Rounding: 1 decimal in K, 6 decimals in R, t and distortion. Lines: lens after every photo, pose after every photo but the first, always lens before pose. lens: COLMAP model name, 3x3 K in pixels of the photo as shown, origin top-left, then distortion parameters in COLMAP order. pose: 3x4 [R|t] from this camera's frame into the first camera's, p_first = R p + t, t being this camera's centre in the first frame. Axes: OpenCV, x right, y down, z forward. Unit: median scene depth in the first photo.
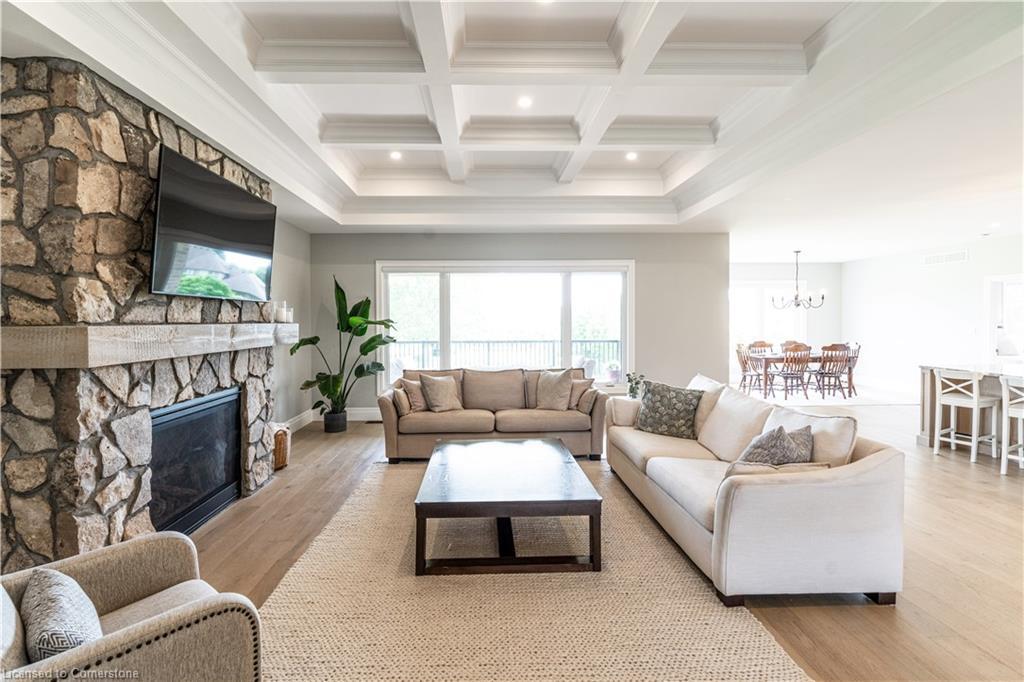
lens RADIAL K [[459.6, 0, 515.7], [0, 459.6, 330.0], [0, 0, 1]] dist [-0.011386, 0.005392]
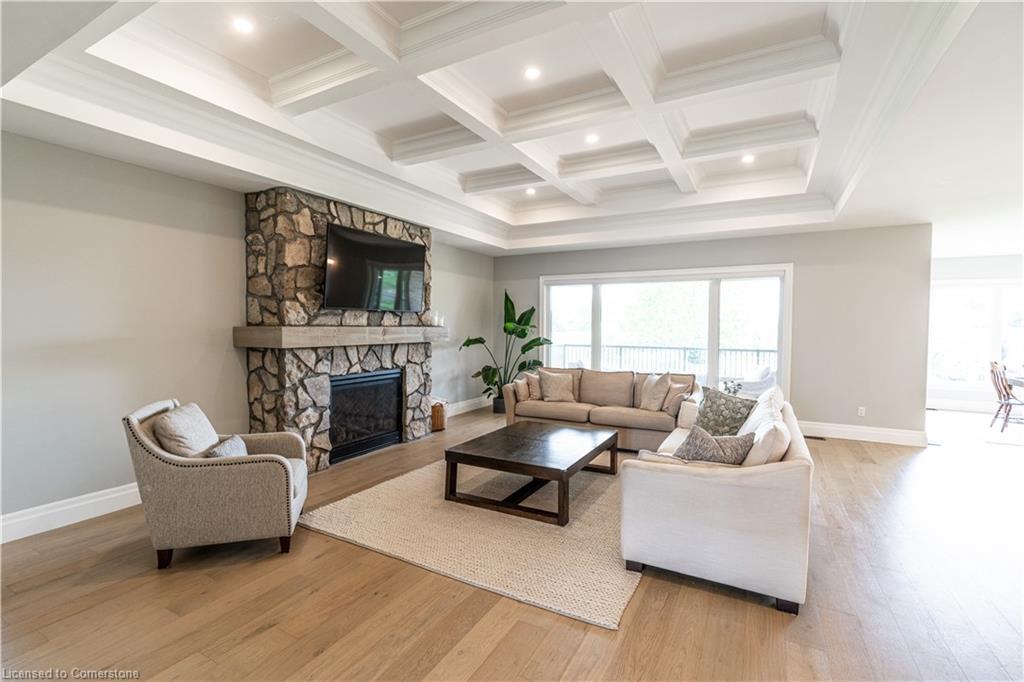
lens RADIAL K [[459.6, 0, 546.6], [0, 459.6, 346.7], [0, 0, 1]] dist [-0.011386, 0.005392]
pose [[0.875696, 0.032349, -0.481777, 0.642683], [-0.021306, 0.999370, 0.028377, -0.001788], [0.482392, -0.014585, 0.875834, -0.104040]]
